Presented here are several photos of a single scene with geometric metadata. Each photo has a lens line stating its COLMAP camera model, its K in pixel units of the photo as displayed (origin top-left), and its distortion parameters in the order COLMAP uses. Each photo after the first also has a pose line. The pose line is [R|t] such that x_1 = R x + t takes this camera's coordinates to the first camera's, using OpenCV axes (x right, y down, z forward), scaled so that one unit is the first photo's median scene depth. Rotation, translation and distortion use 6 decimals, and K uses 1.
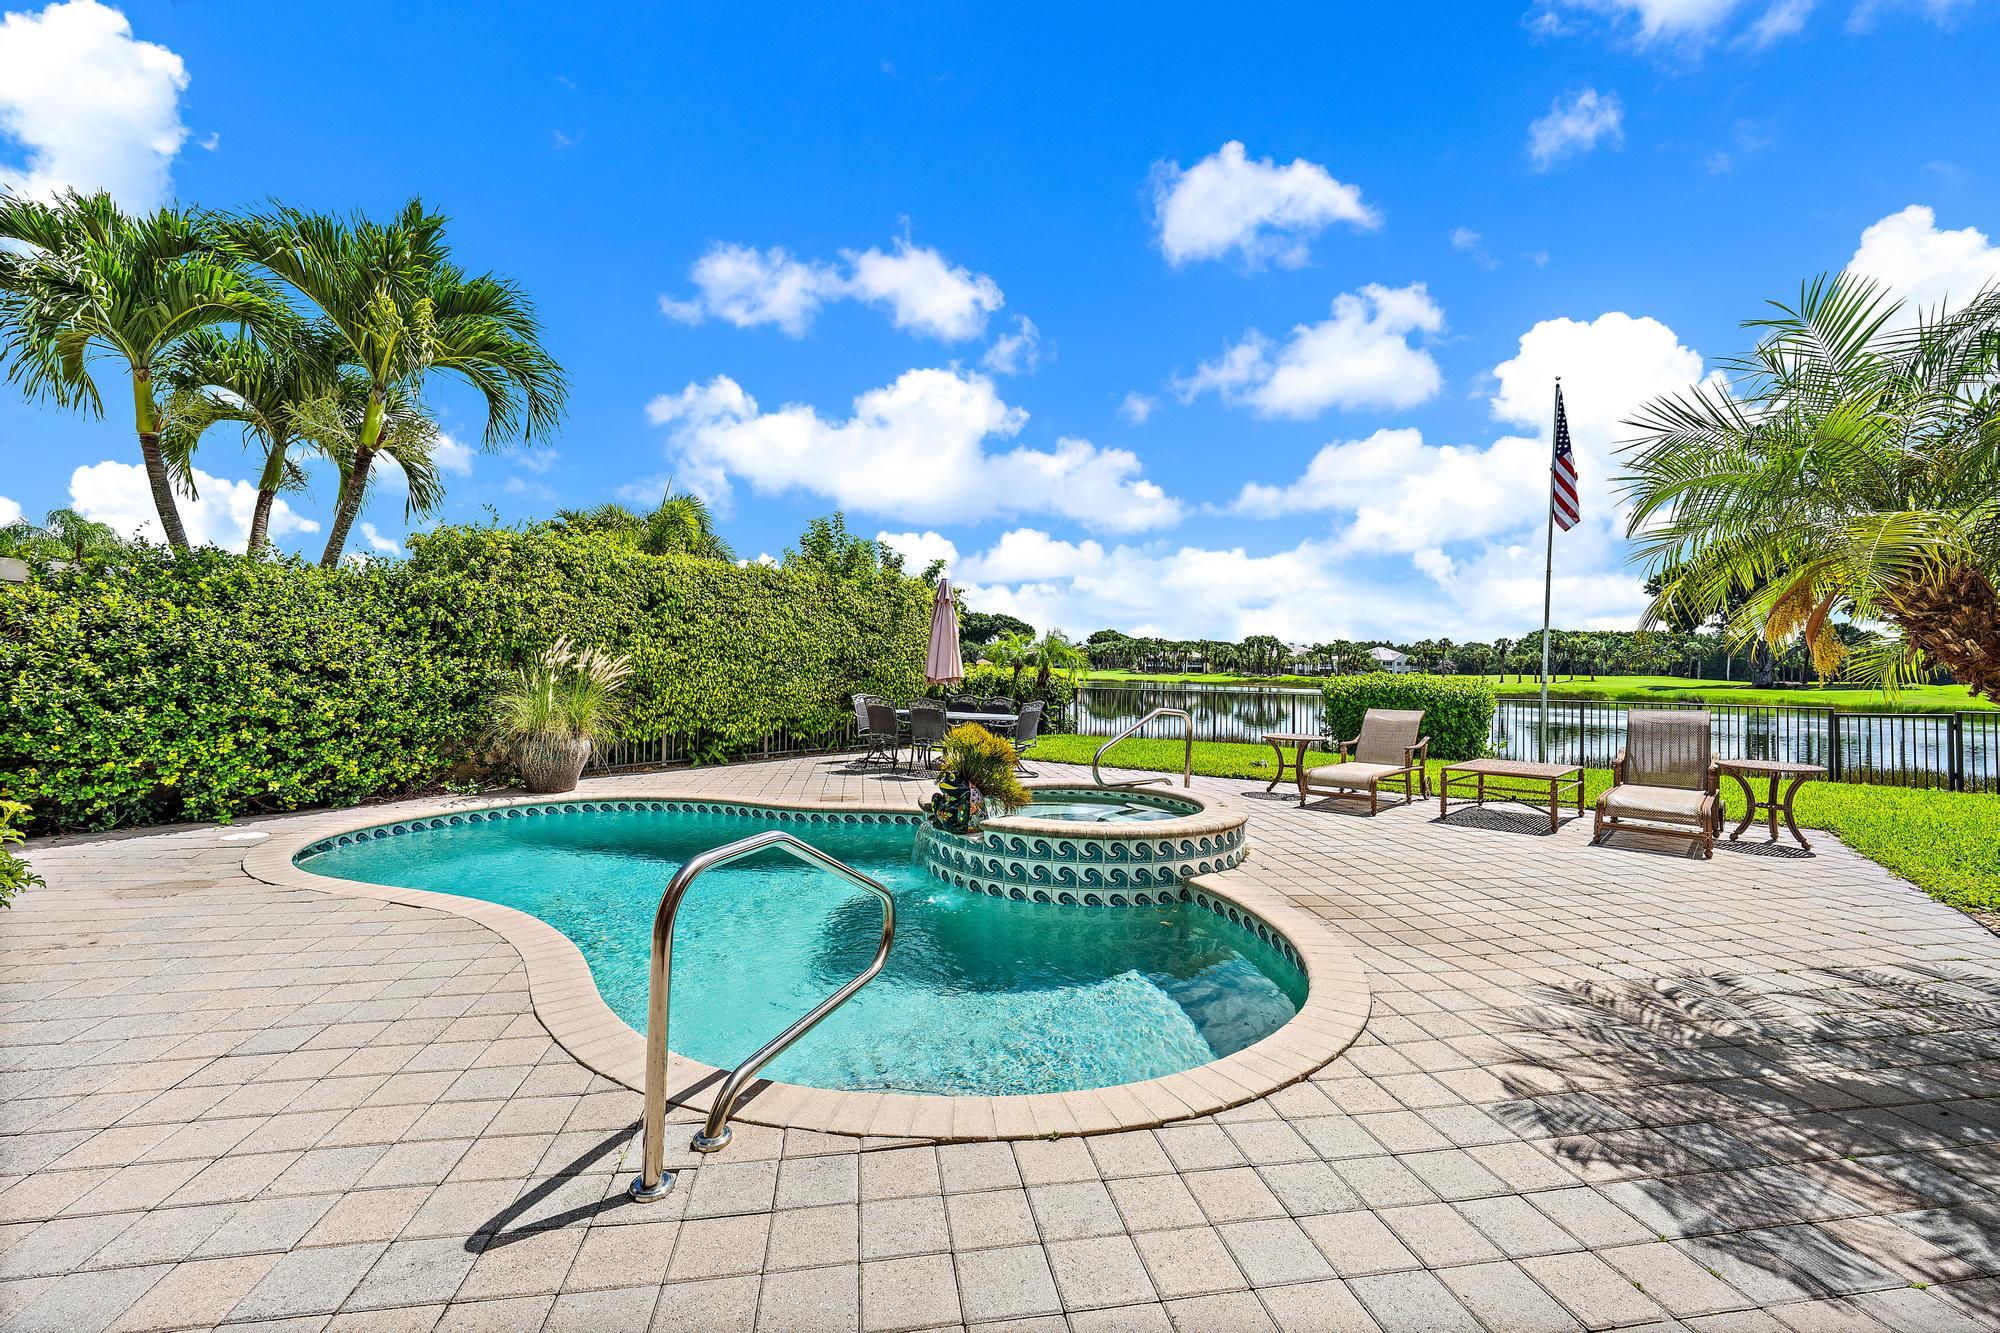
lens RADIAL K [[823.3, 0, 1002.0], [0, 823.3, 658.3], [0, 0, 1]] dist [-0.000424, -0.000210]
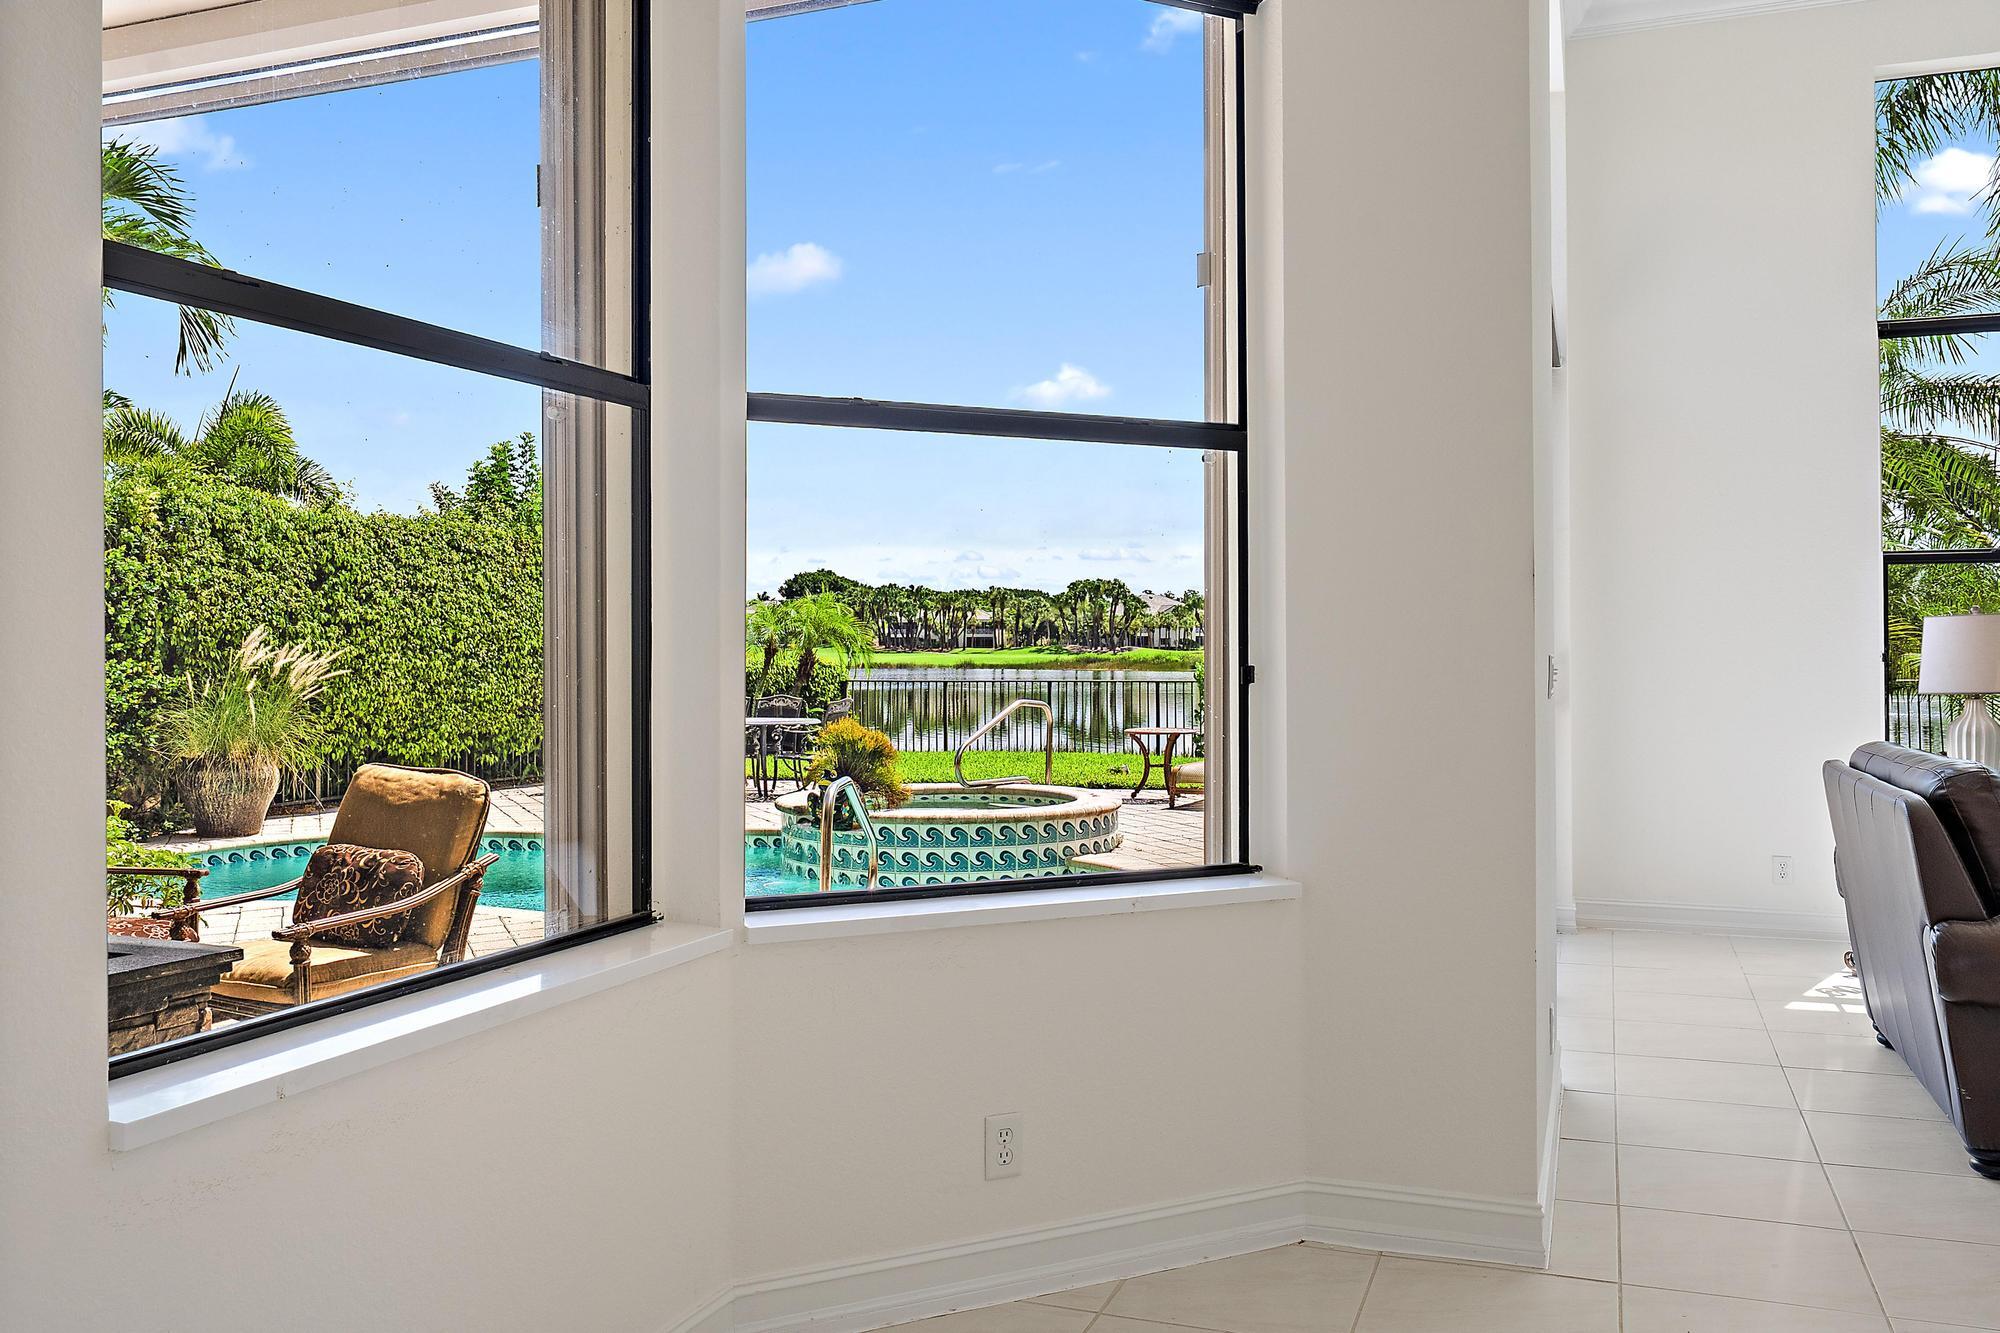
lens RADIAL K [[1575.3, 0, 1007.5], [0, 1575.3, 636.9], [0, 0, 1]] dist [-0.005482, 0.000859]
pose [[0.968894, -0.019982, 0.246670, -0.143843], [0.017858, 0.999782, 0.010844, -0.015518], [-0.246832, -0.006101, 0.969039, -0.389117]]
